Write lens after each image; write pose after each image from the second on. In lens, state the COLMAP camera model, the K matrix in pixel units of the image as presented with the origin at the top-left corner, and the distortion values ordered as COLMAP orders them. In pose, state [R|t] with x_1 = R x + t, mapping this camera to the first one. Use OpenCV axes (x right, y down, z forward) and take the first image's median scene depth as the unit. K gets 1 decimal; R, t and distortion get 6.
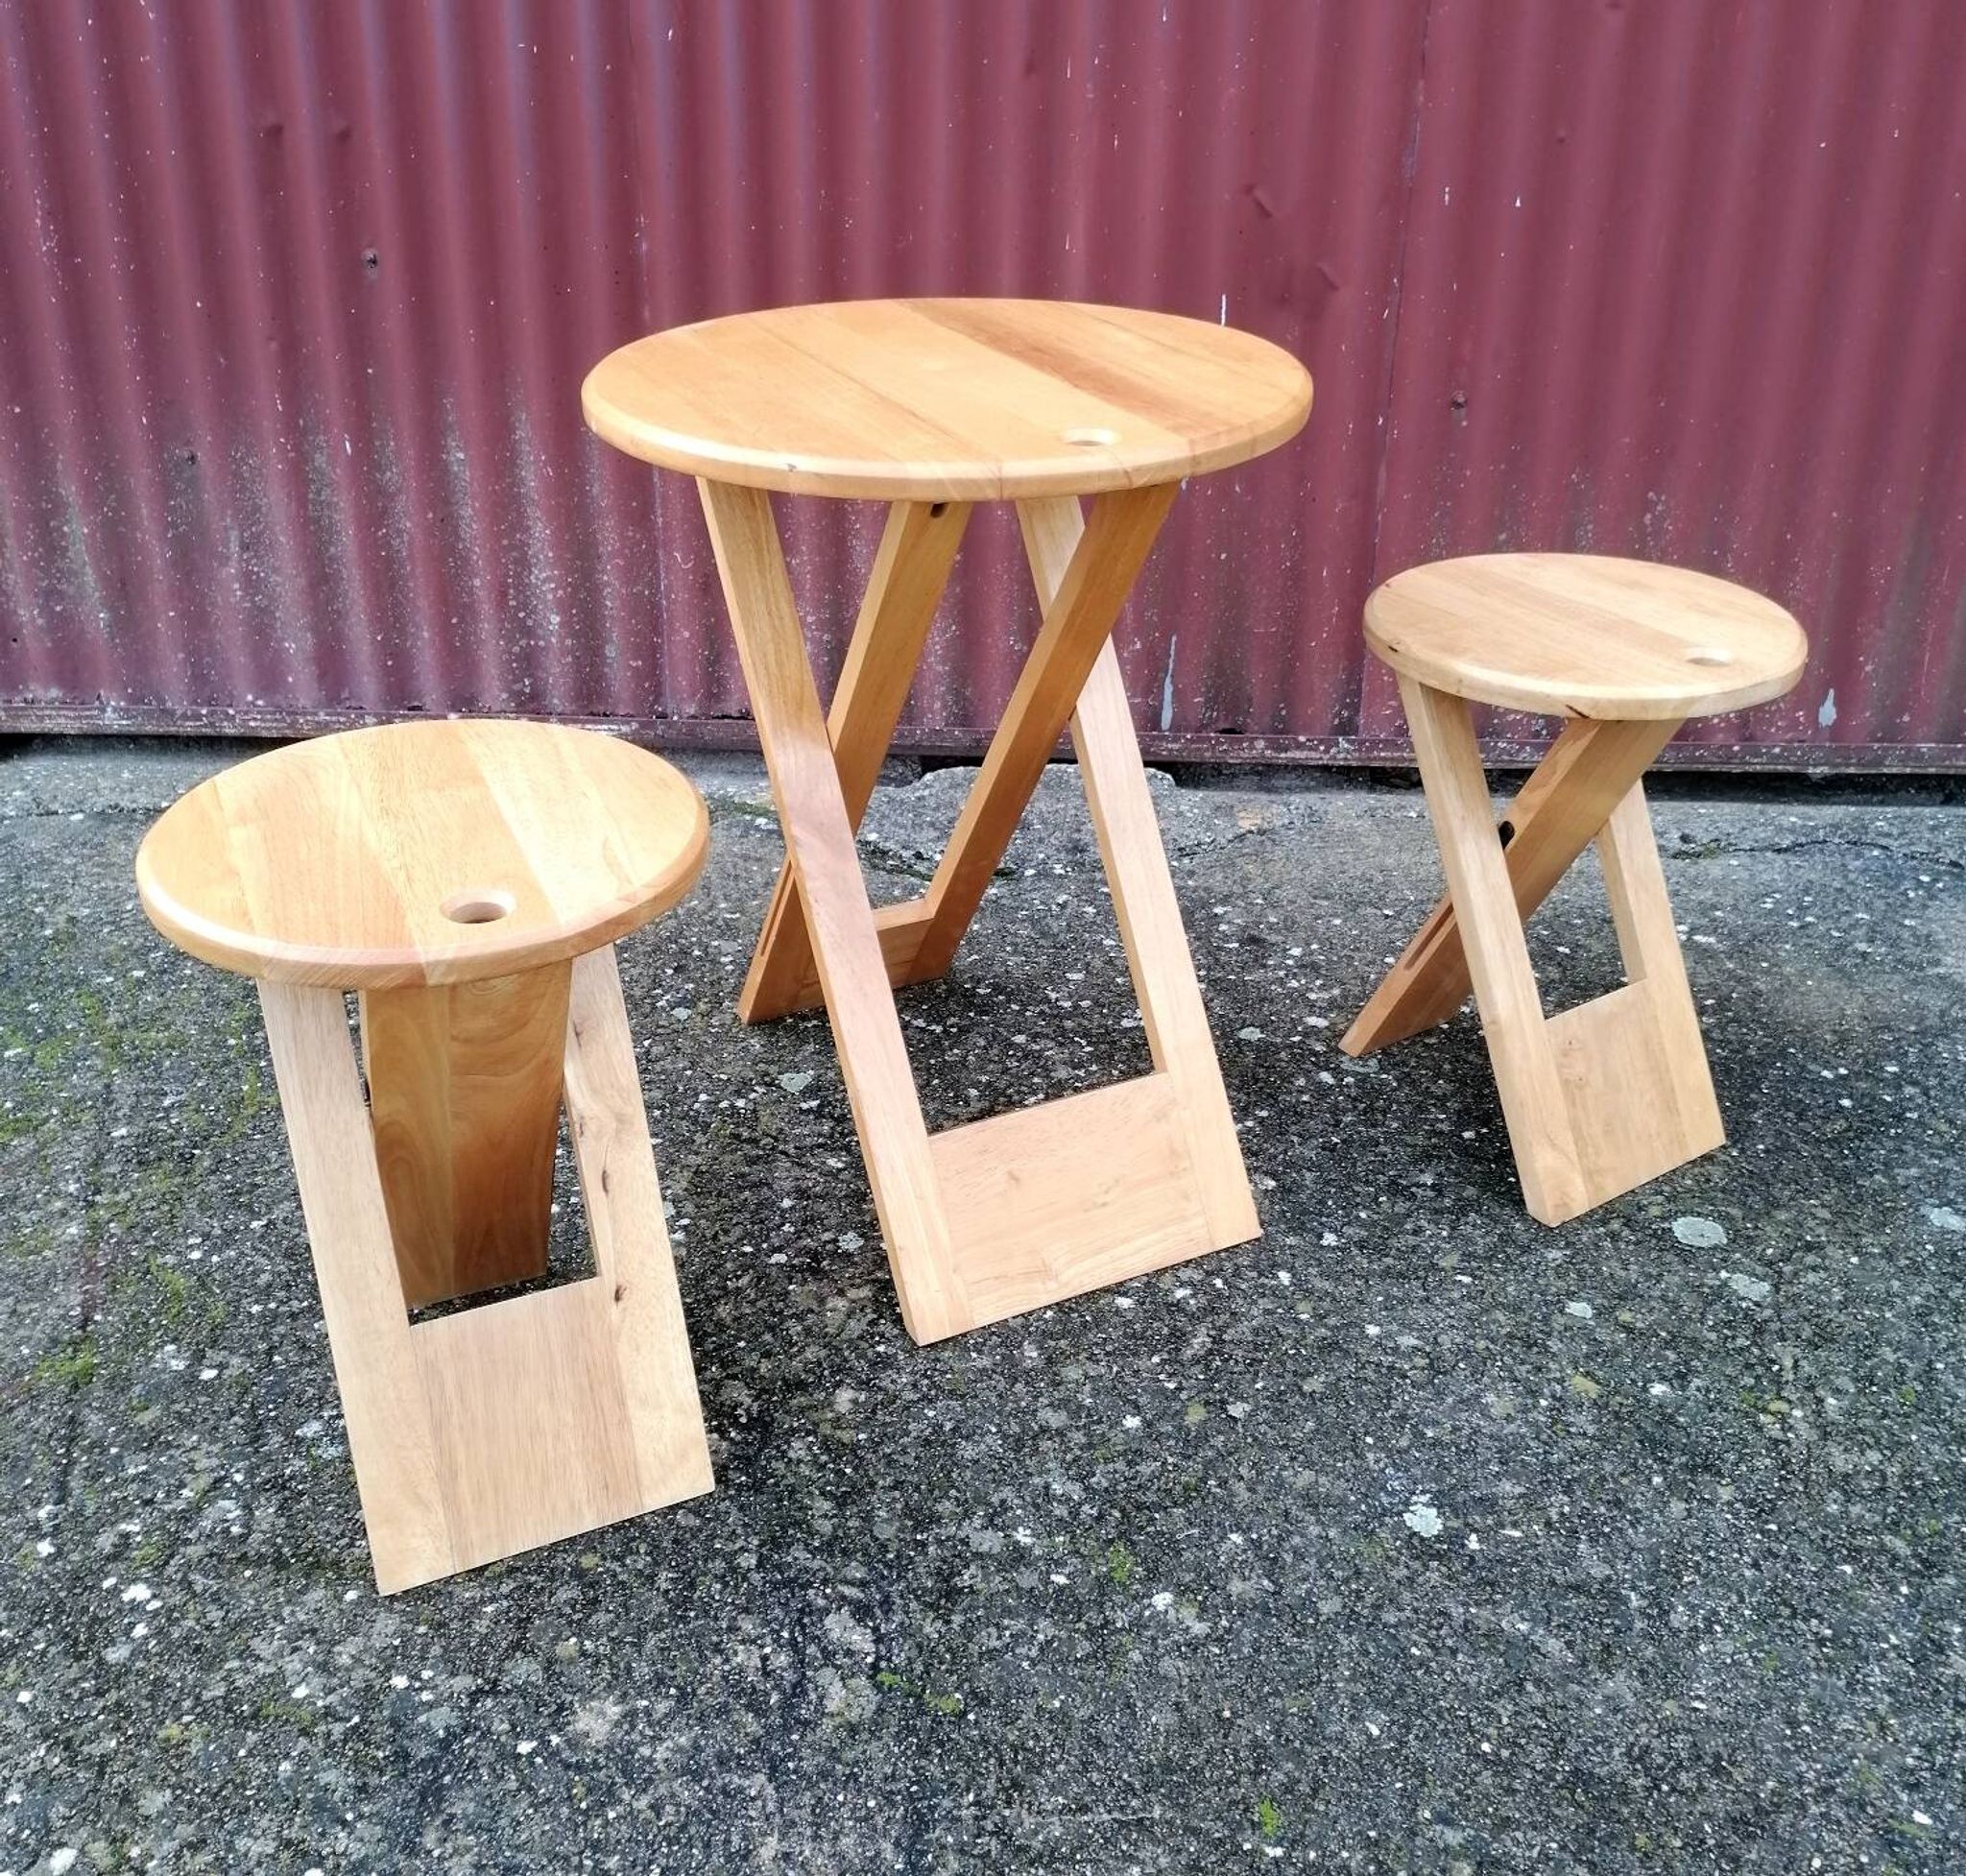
lens RADIAL K [[1954.6, 0, 988.1], [0, 1954.6, 928.6], [0, 0, 1]] dist [0.115009, -0.156065]
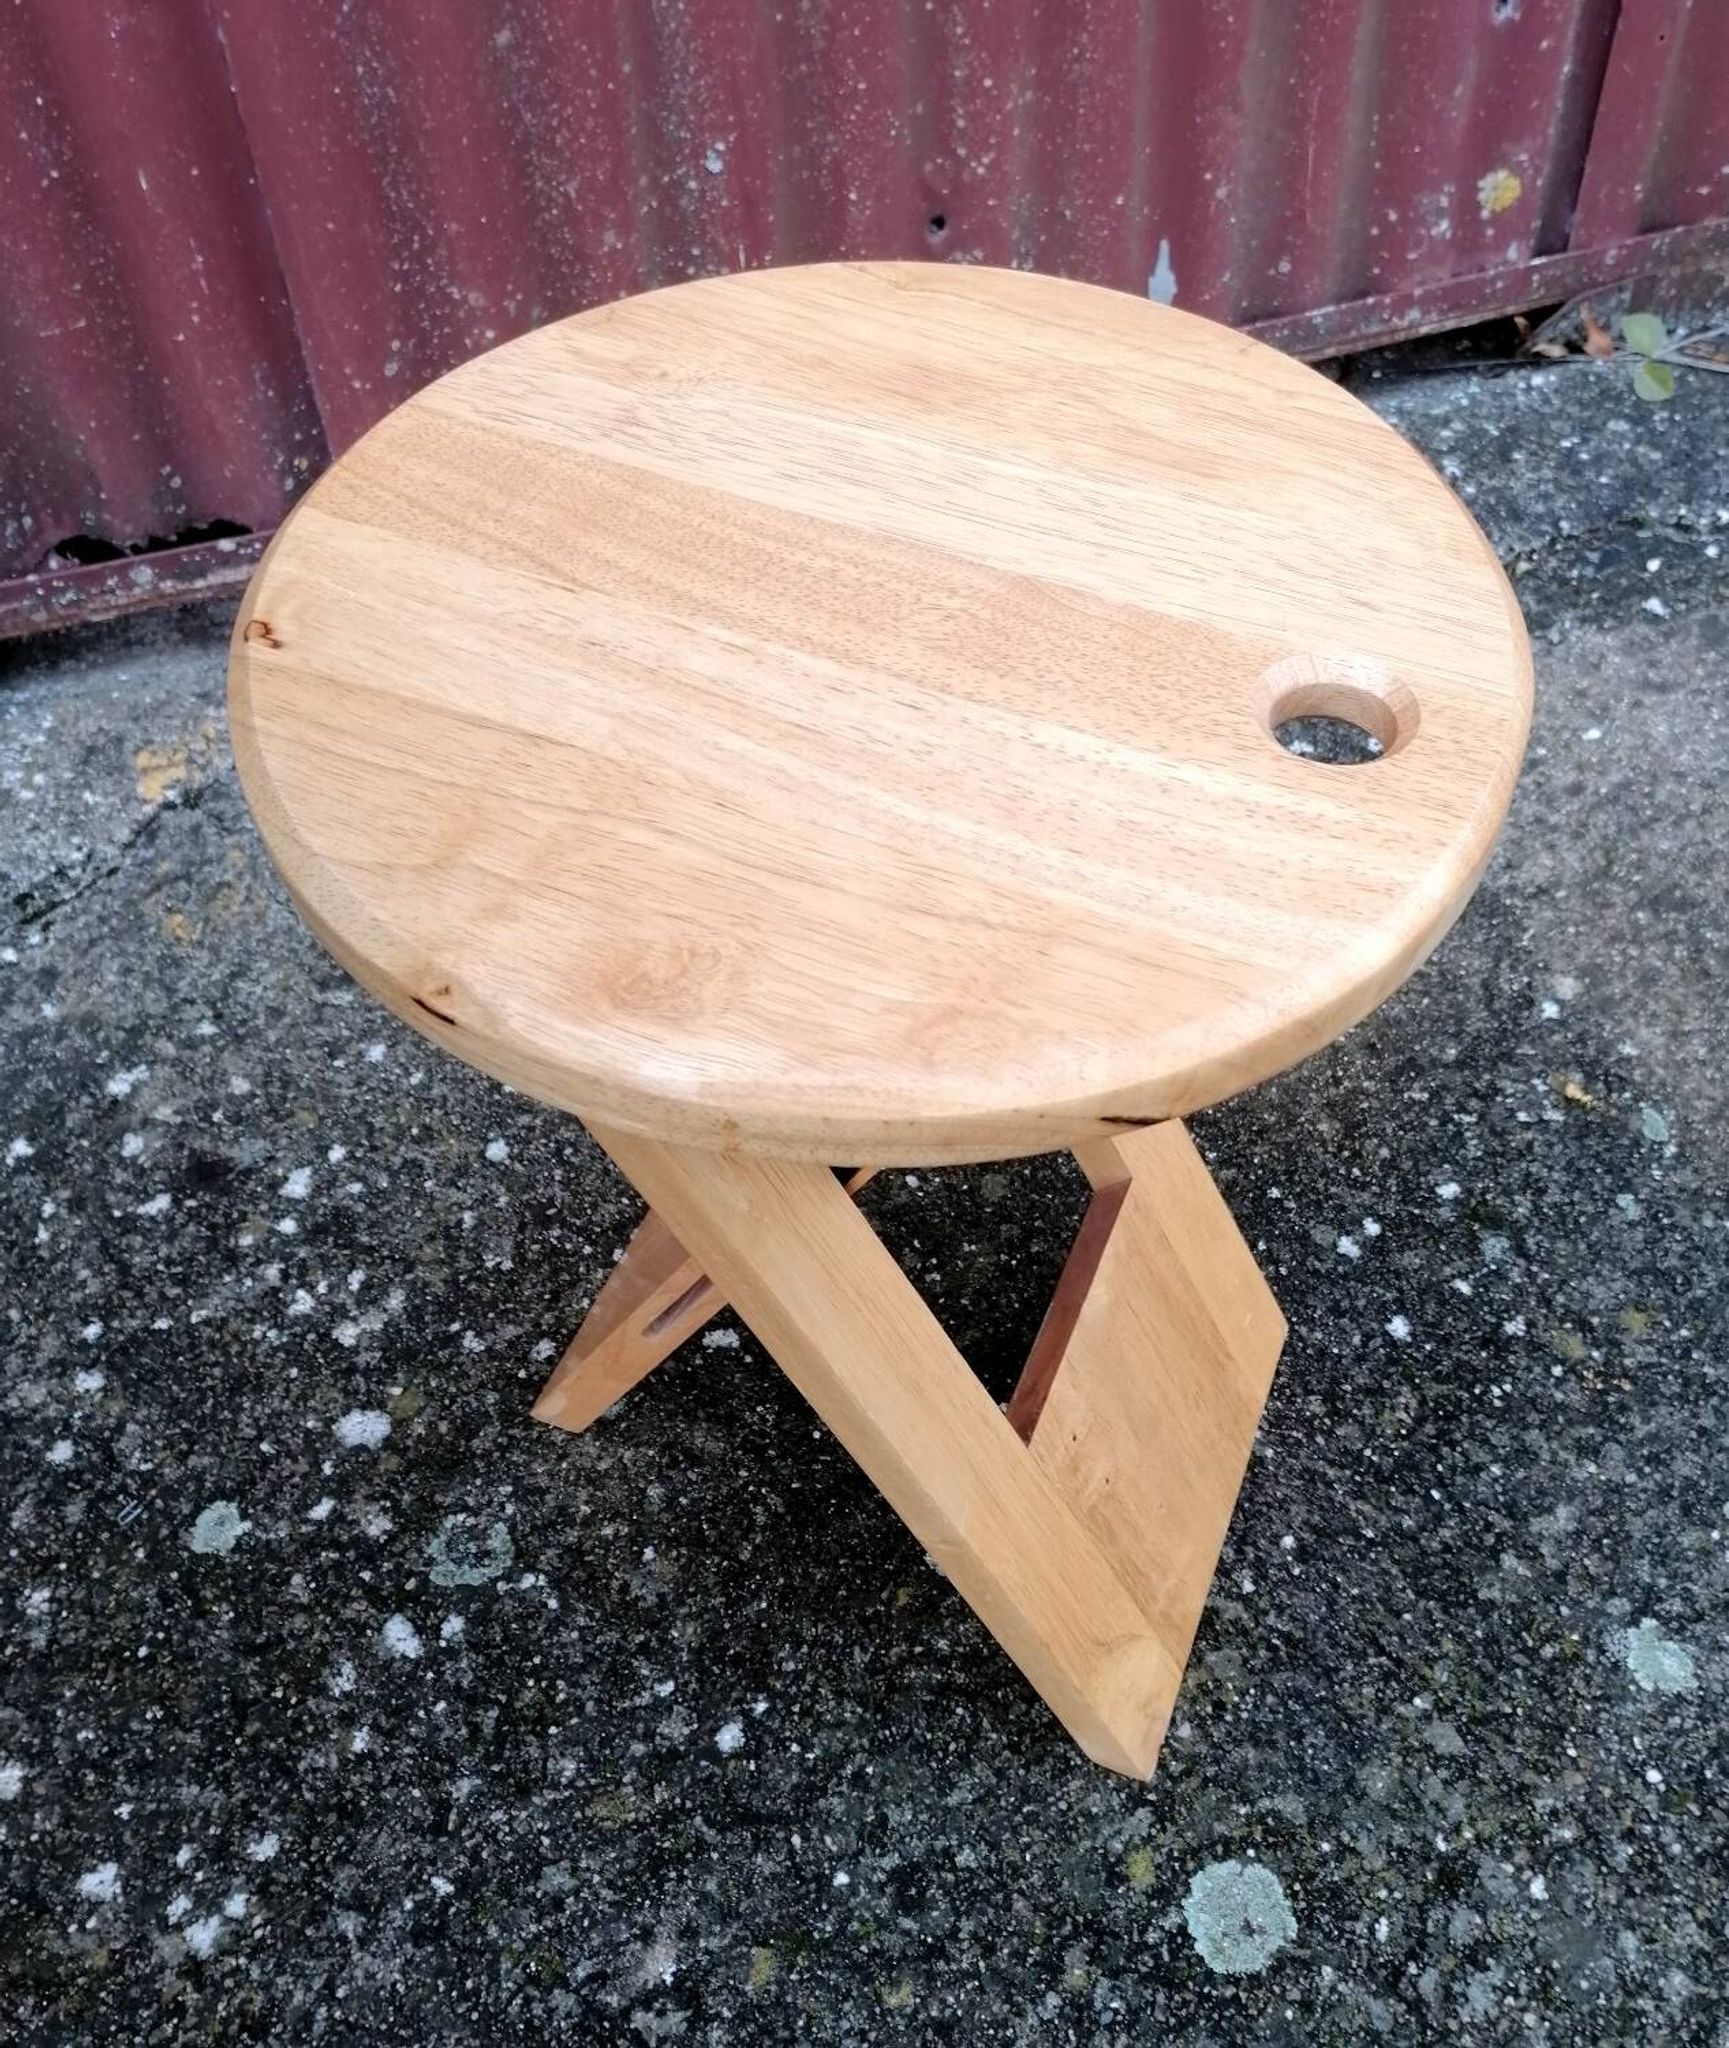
lens RADIAL K [[1916.6, 0, 938.6], [0, 1916.6, 1042.7], [0, 0, 1]] dist [0.125470, -0.197092]
pose [[0.919730, -0.301432, 0.251465, 0.276808], [0.176913, 0.890136, 0.419953, -0.268798], [-0.350426, -0.341756, 0.872012, 0.800219]]
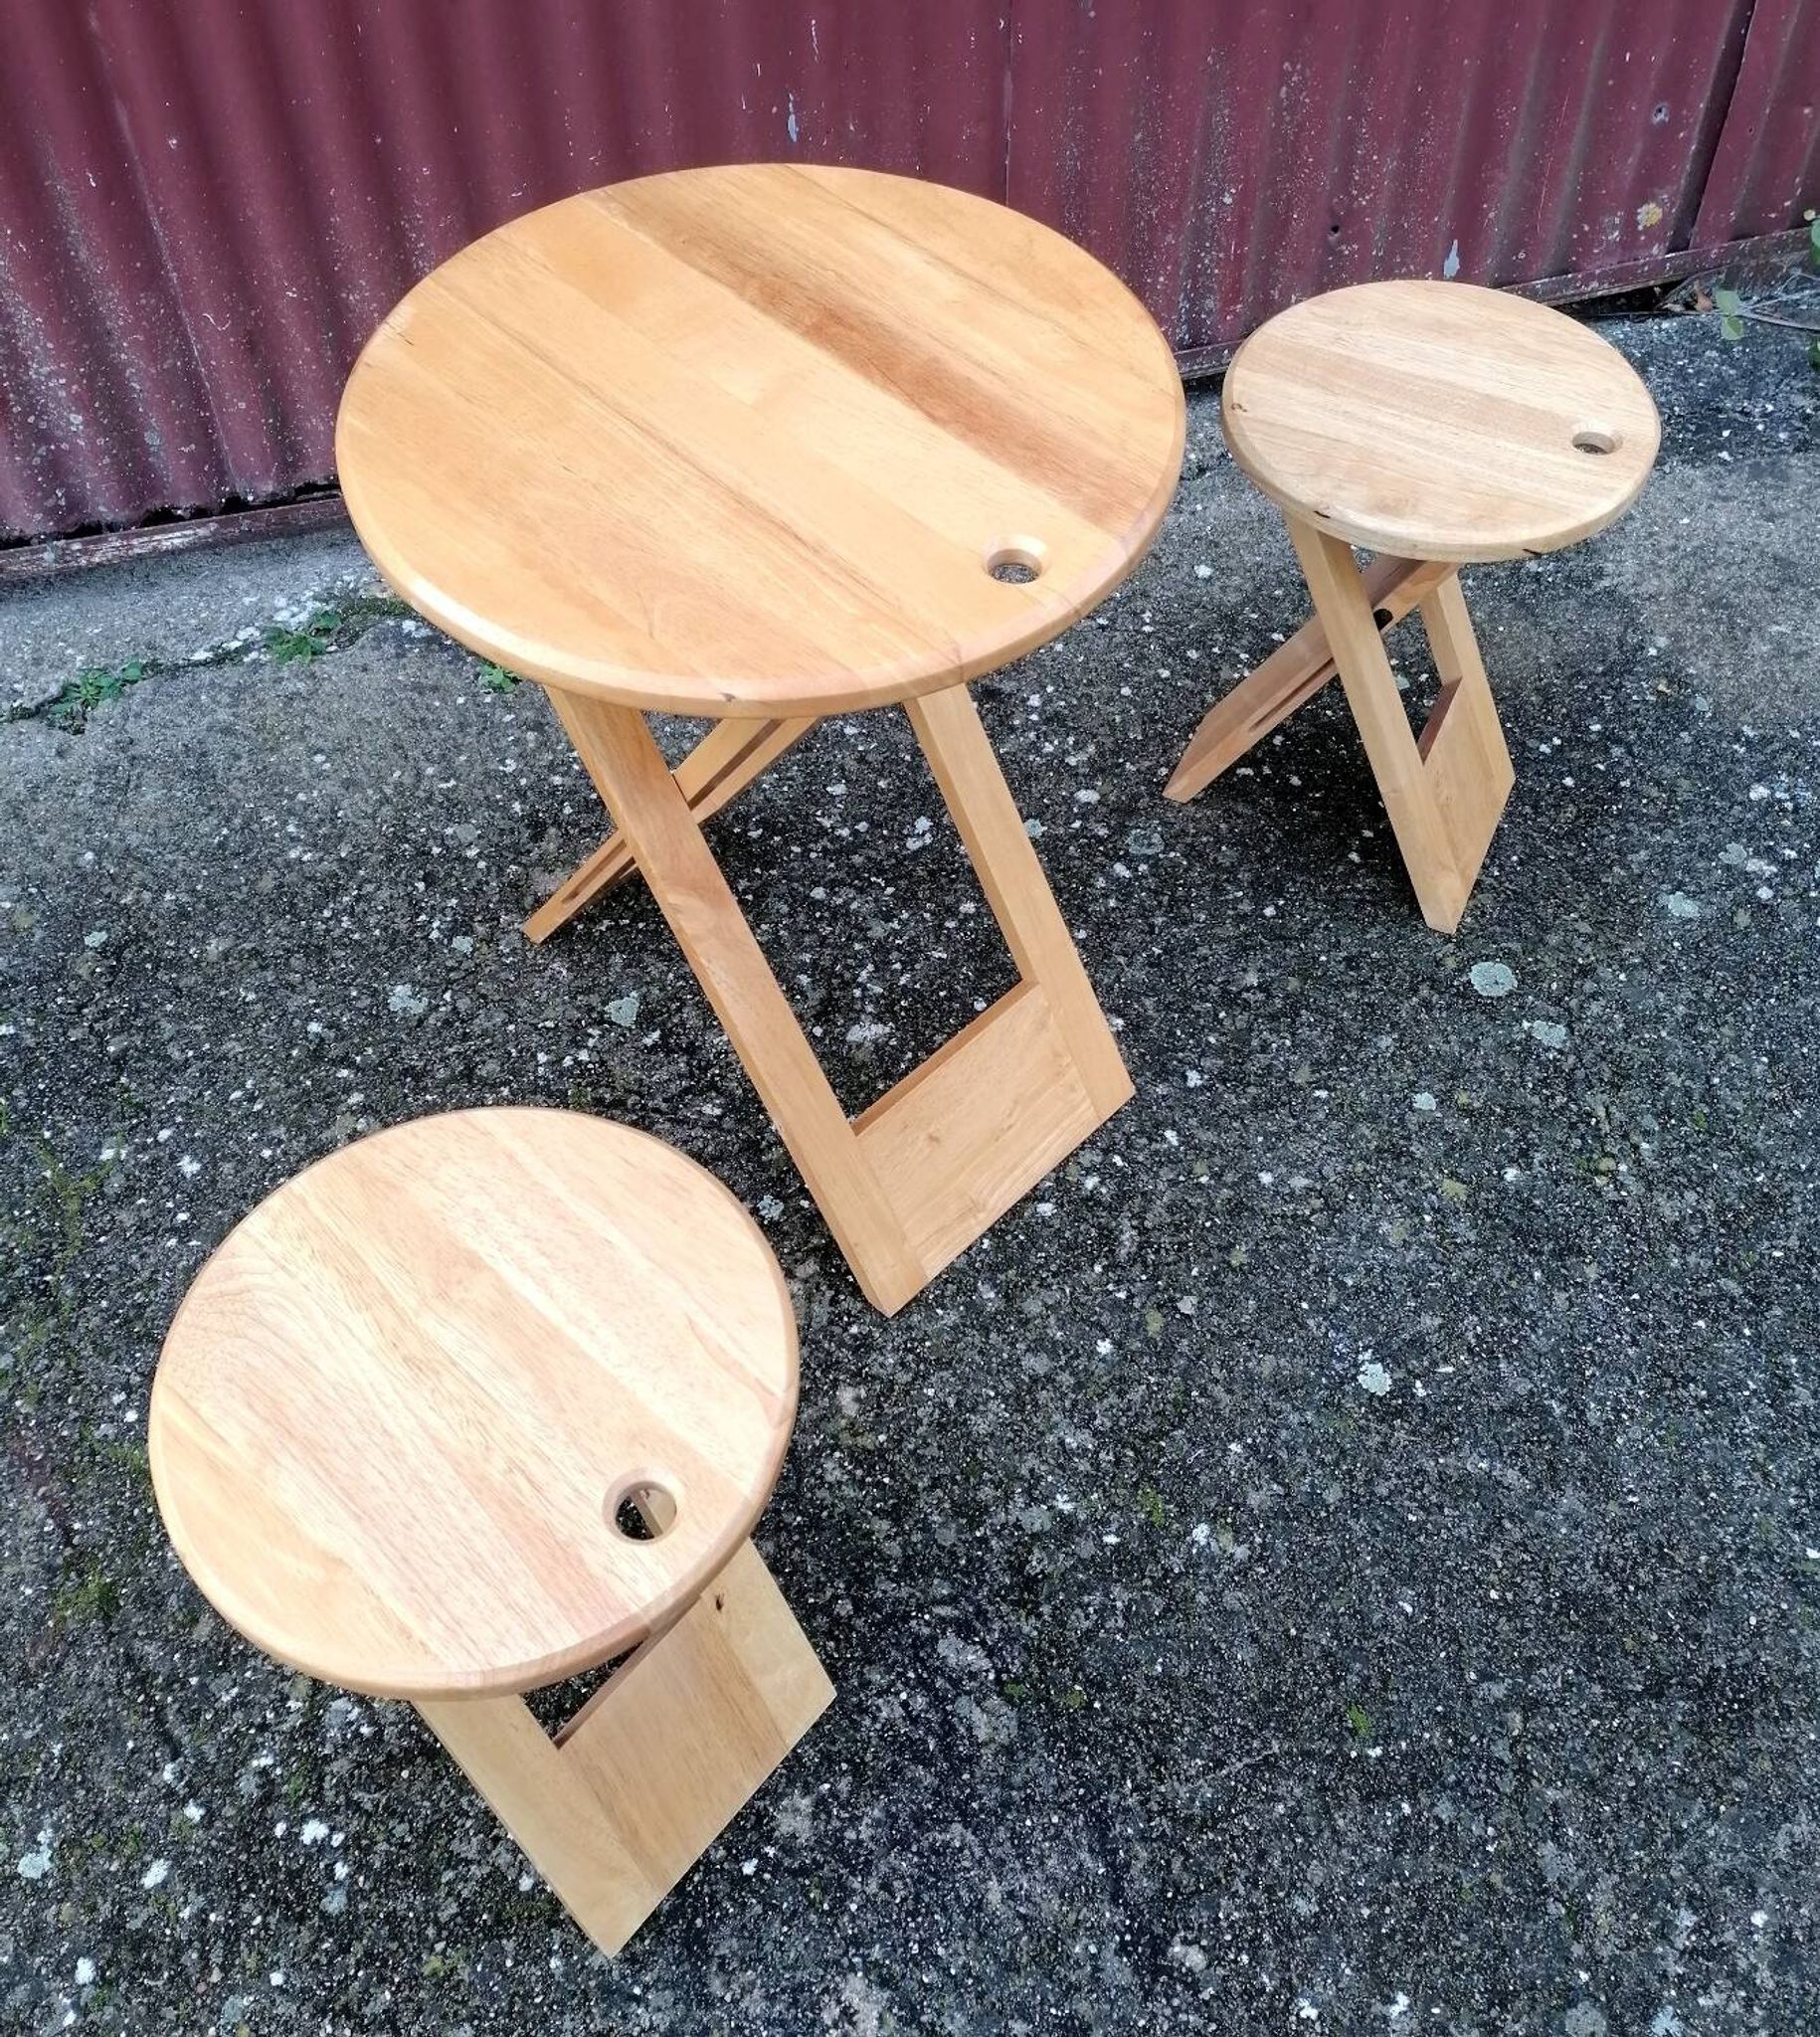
lens RADIAL K [[1929.1, 0, 891.3], [0, 1929.1, 1004.9], [0, 0, 1]] dist [0.113272, -0.152389]
pose [[0.946887, -0.257316, 0.192855, -0.202235], [0.153858, 0.889165, 0.430944, -0.410872], [-0.282368, -0.378383, 0.881530, 0.144728]]
